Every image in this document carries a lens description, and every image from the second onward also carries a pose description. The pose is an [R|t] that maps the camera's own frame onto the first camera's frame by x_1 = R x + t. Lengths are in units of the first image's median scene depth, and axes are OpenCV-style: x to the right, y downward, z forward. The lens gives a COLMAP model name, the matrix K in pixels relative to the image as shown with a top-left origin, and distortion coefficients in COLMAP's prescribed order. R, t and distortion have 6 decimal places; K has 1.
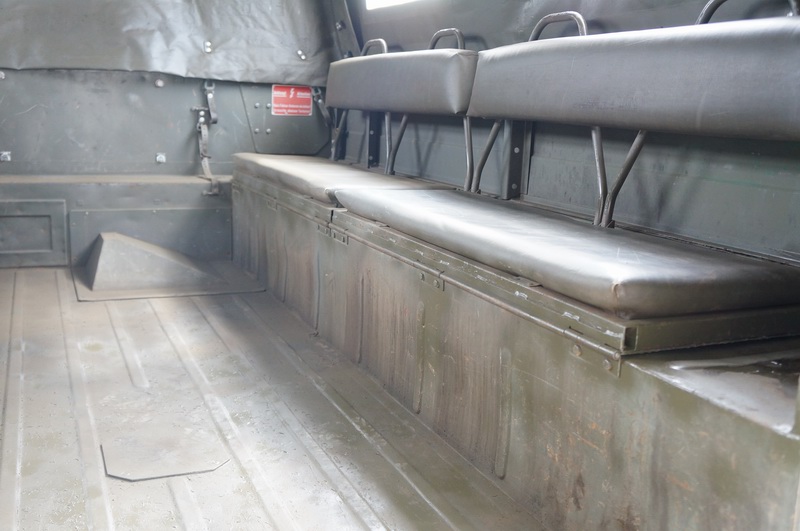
lens RADIAL K [[818.0, 0, 400.0], [0, 818.0, 265.5], [0, 0, 1]] dist [-0.073185, 0.233367]
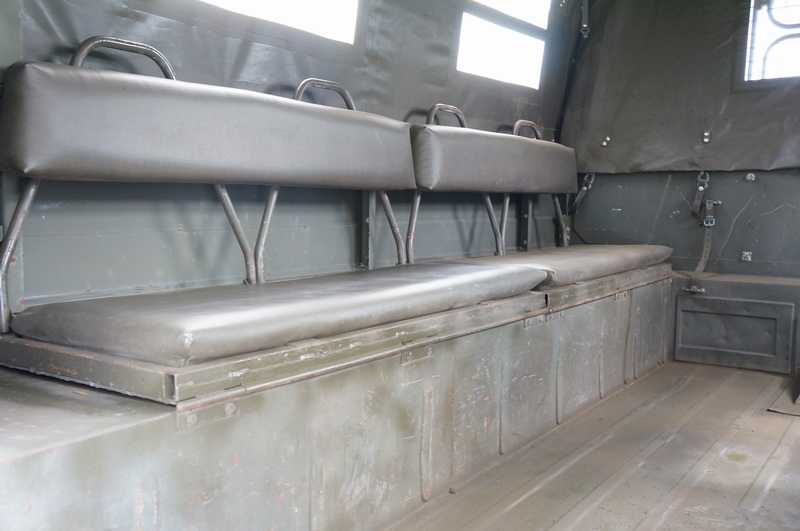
lens RADIAL K [[818.0, 0, 400.0], [0, 818.0, 265.5], [0, 0, 1]] dist [-0.073185, 0.233367]
pose [[0.535278, 0.040111, -0.843723, 0.136631], [-0.160523, 0.985499, -0.054988, -0.000045], [0.829282, 0.164871, 0.533955, 0.122570]]
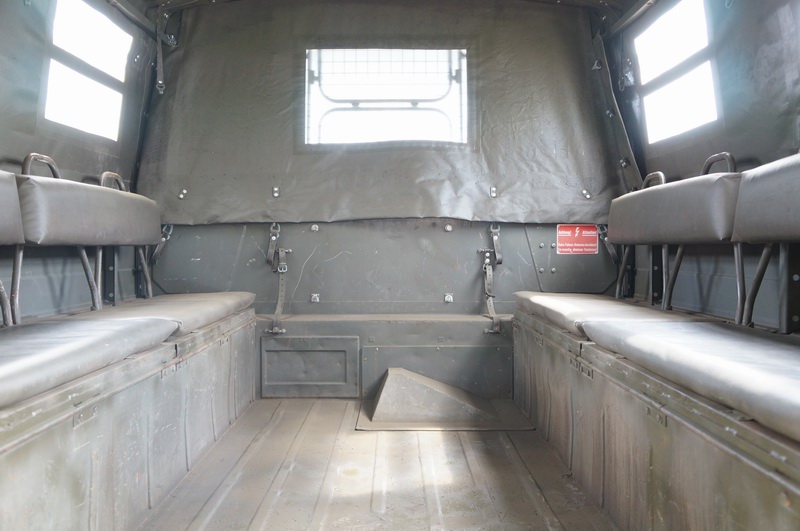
lens RADIAL K [[818.0, 0, 400.0], [0, 818.0, 265.5], [0, 0, 1]] dist [-0.073185, 0.233367]
pose [[0.913543, -0.031858, -0.405492, 0.086375], [-0.042791, 0.983868, -0.173703, 0.013621], [0.404484, 0.176037, 0.897443, 0.027272]]
